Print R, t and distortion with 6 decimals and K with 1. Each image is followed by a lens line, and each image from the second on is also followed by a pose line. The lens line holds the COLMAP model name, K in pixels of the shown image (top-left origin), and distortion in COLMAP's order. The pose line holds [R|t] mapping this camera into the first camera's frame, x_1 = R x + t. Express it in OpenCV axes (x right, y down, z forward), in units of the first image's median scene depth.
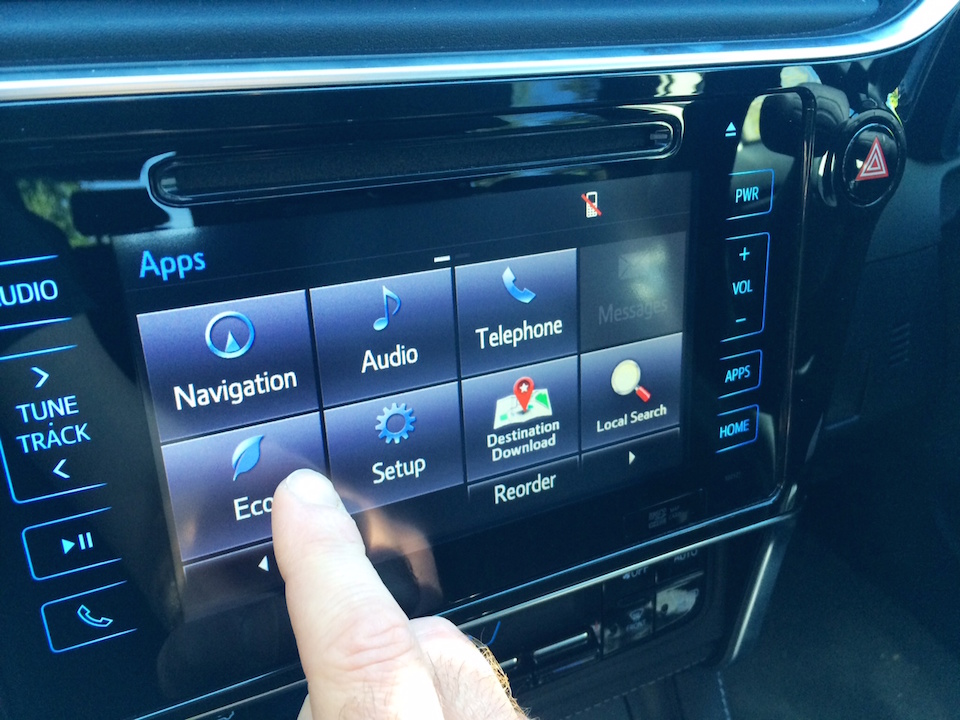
lens RADIAL K [[855.9, 0, 484.3], [0, 855.9, 362.1], [0, 0, 1]] dist [0.078332, -0.146929]
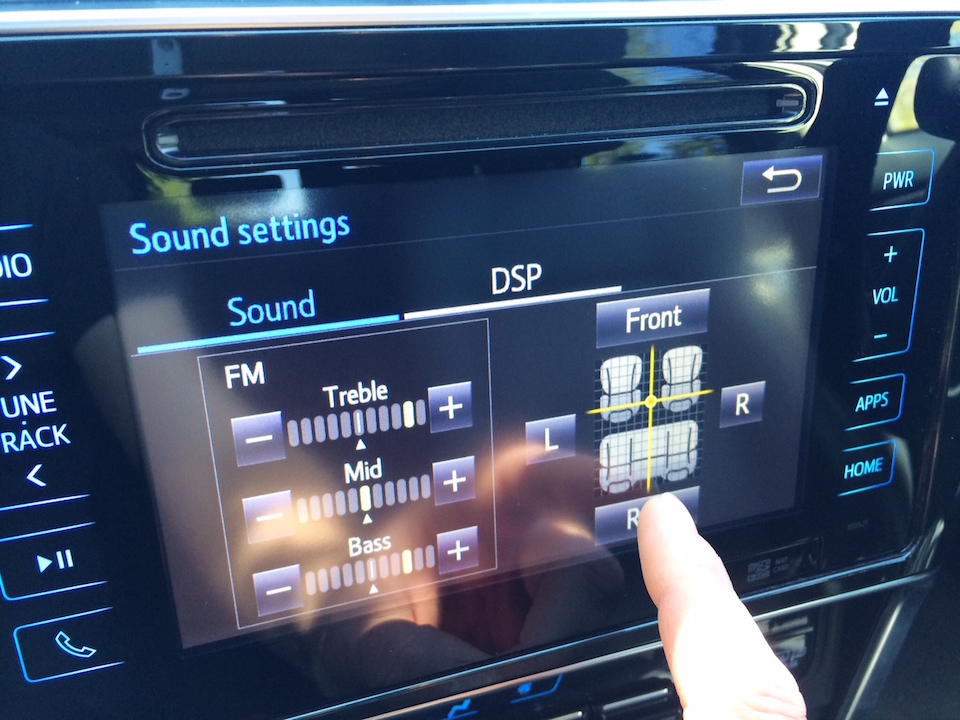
lens RADIAL K [[855.9, 0, 479.9], [0, 855.9, 352.3], [0, 0, 1]] dist [0.078332, -0.146929]
pose [[0.989789, 0.055959, -0.131094, 0.037903], [-0.055030, 0.998427, 0.010702, -0.023883], [0.131487, -0.003379, 0.991312, 0.165977]]
